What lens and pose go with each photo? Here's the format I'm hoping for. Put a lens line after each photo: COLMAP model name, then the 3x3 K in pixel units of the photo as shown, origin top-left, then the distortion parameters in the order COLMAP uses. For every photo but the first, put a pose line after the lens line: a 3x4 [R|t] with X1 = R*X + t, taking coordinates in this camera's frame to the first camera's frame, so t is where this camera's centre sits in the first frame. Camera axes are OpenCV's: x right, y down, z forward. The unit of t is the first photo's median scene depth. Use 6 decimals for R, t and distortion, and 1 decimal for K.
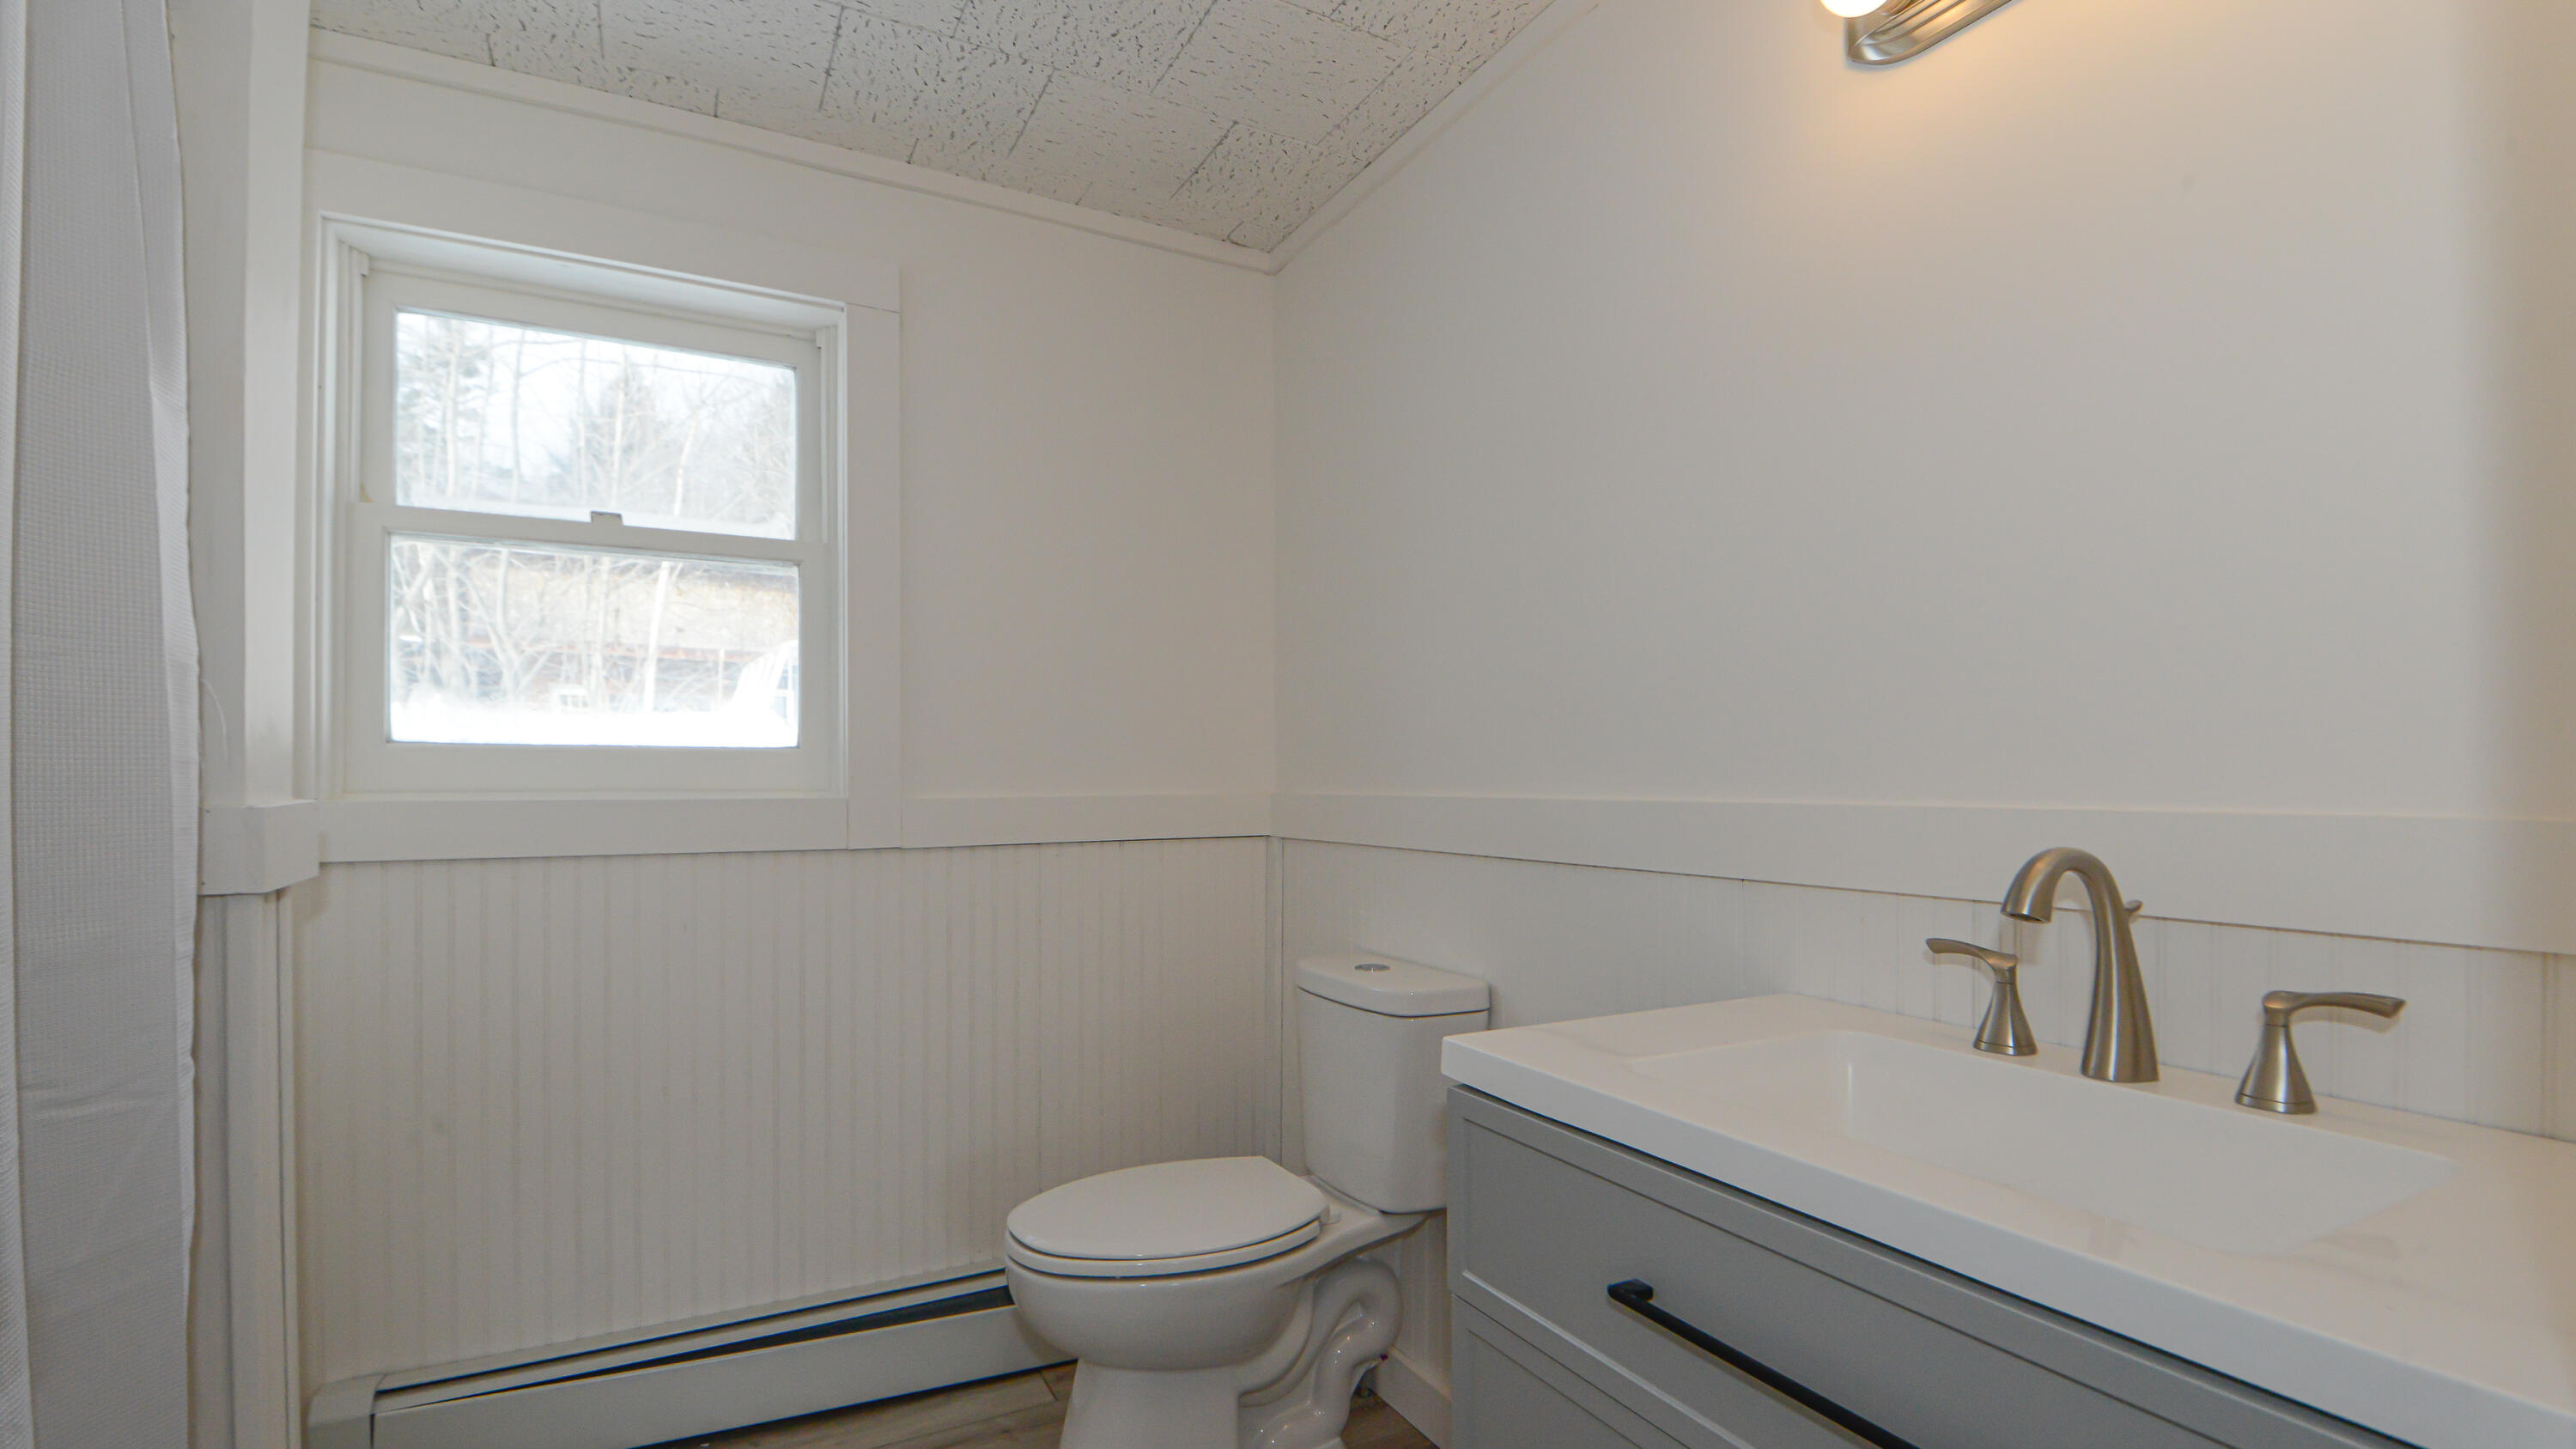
lens RADIAL K [[1155.2, 0, 1291.0], [0, 1155.2, 774.0], [0, 0, 1]] dist [0.002403, -0.014395]
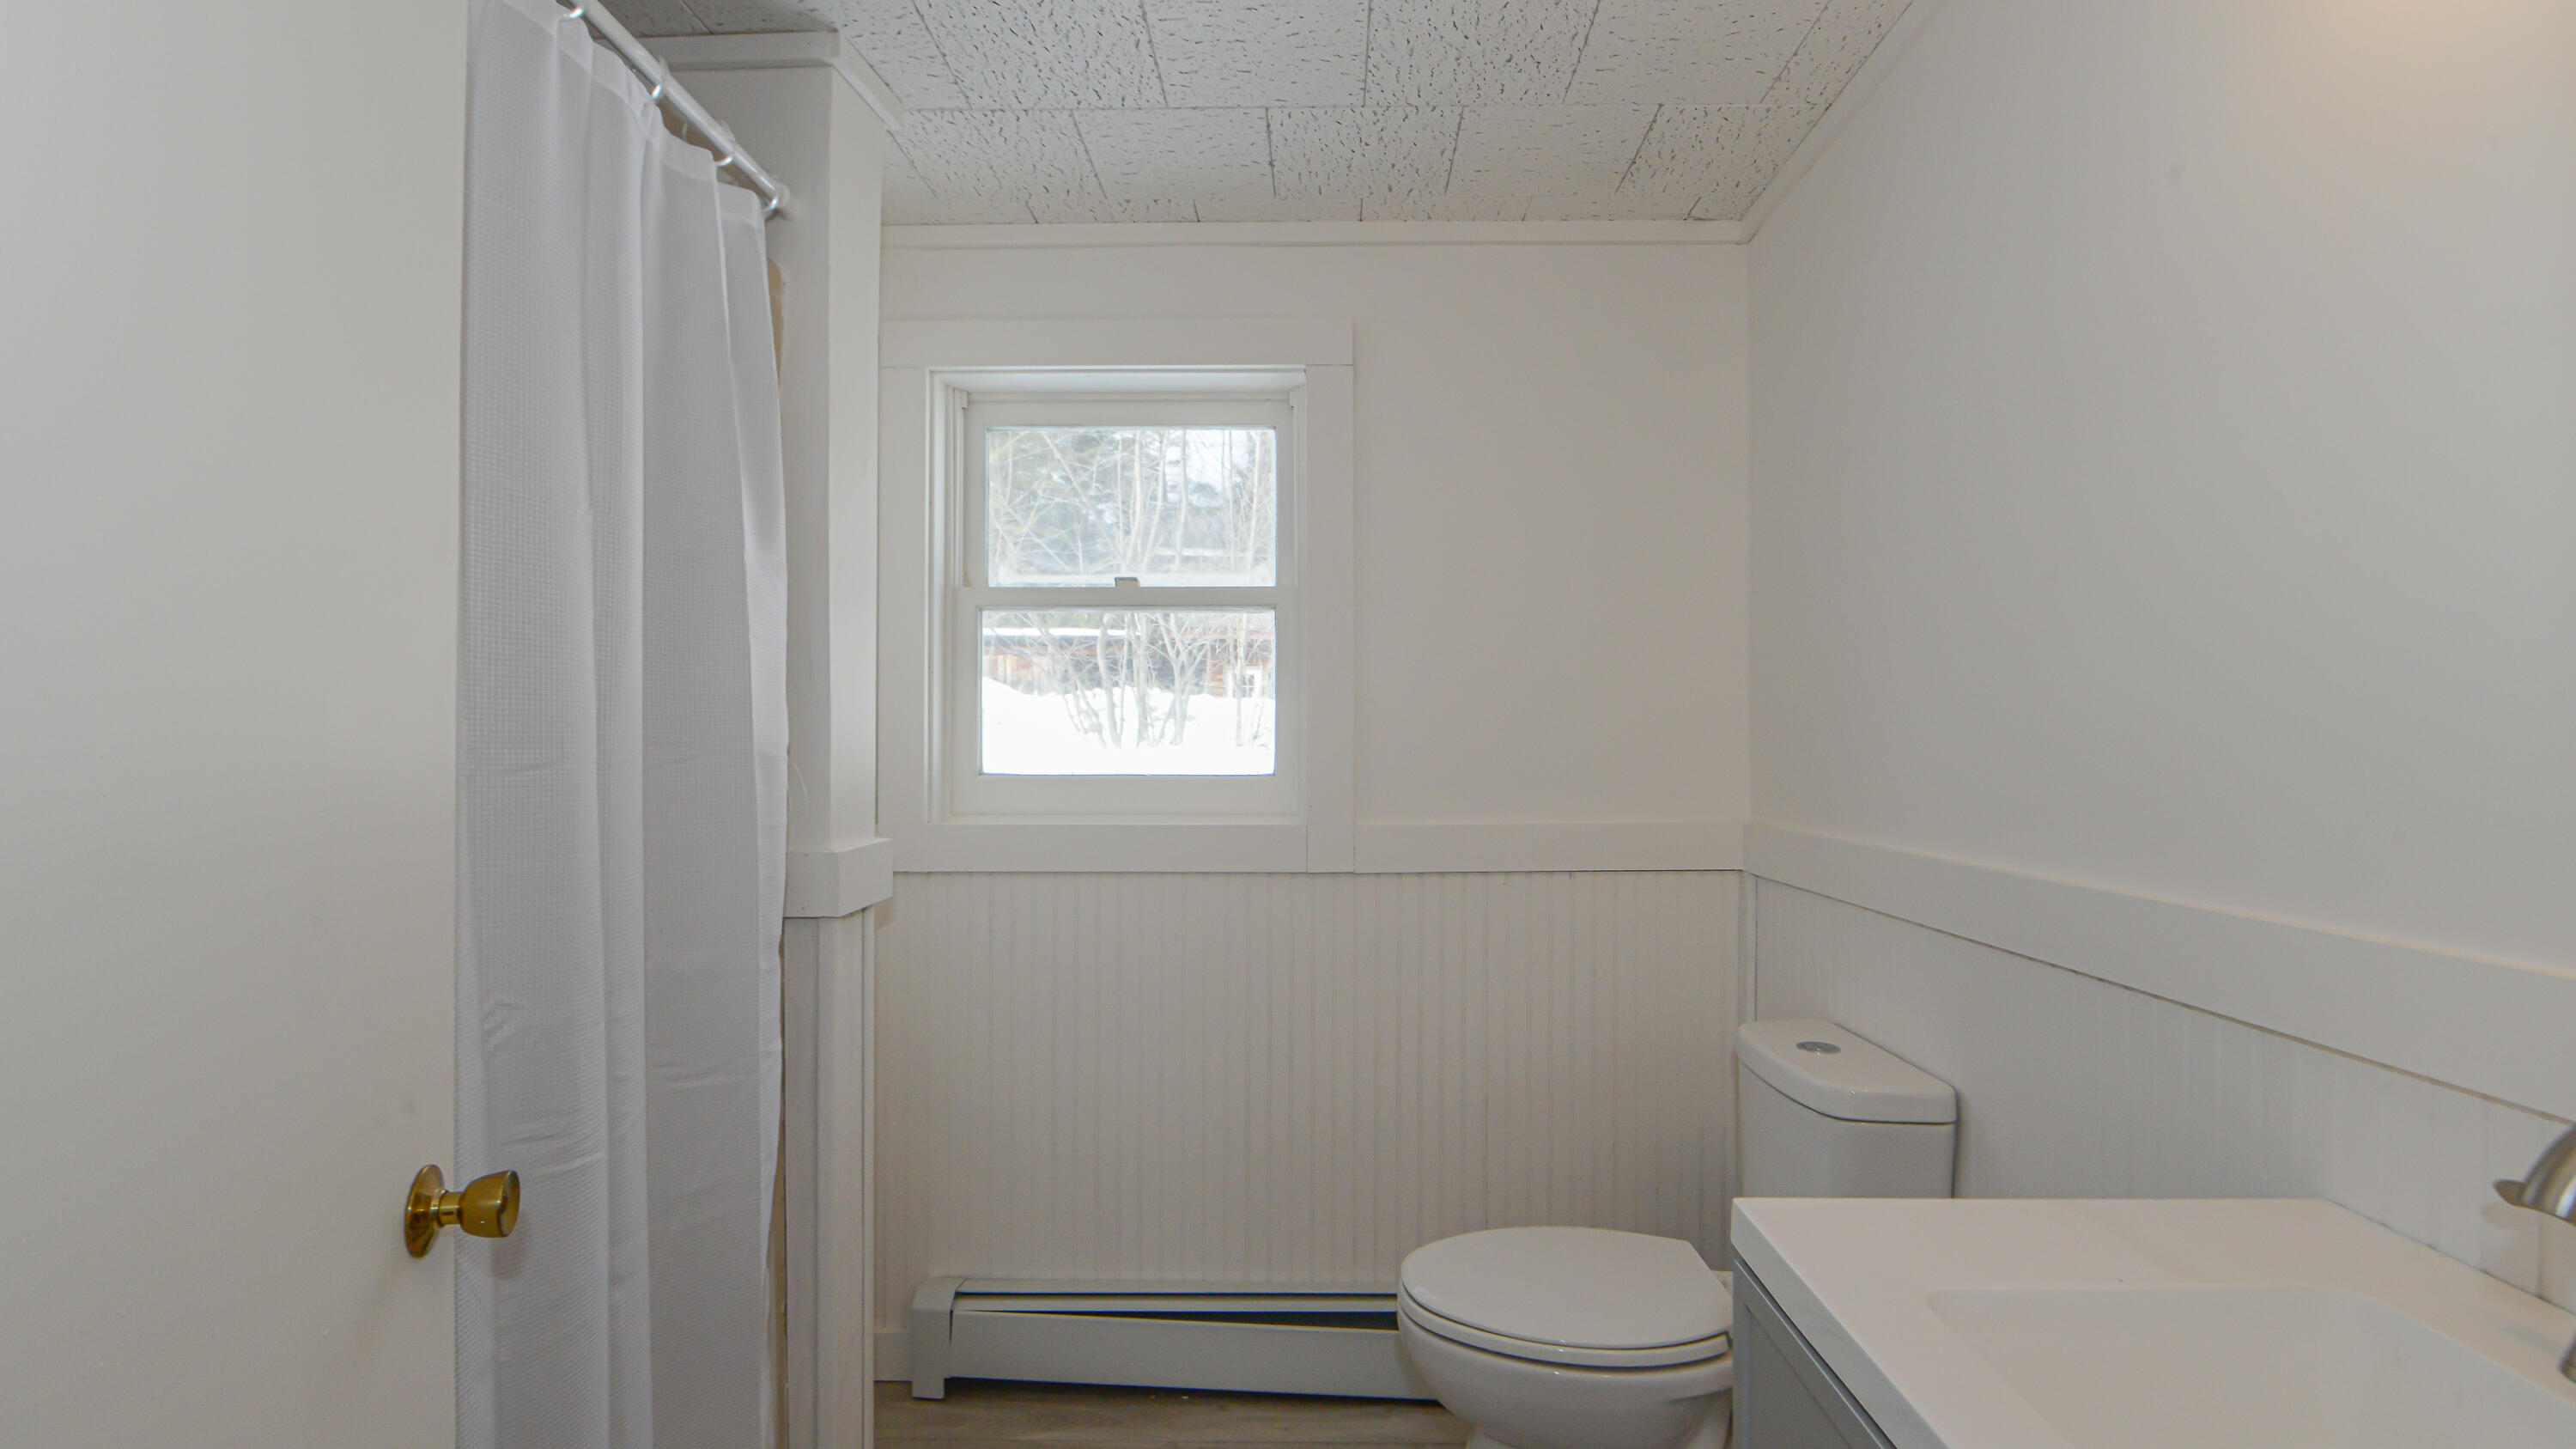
lens RADIAL K [[1164.2, 0, 1295.1], [0, 1164.2, 734.6], [0, 0, 1]] dist [-0.002105, -0.000404]
pose [[0.871417, -0.011332, -0.490413, 0.148598], [0.009313, 0.999935, -0.006557, -0.059806], [0.490455, 0.001147, 0.871466, 0.049988]]
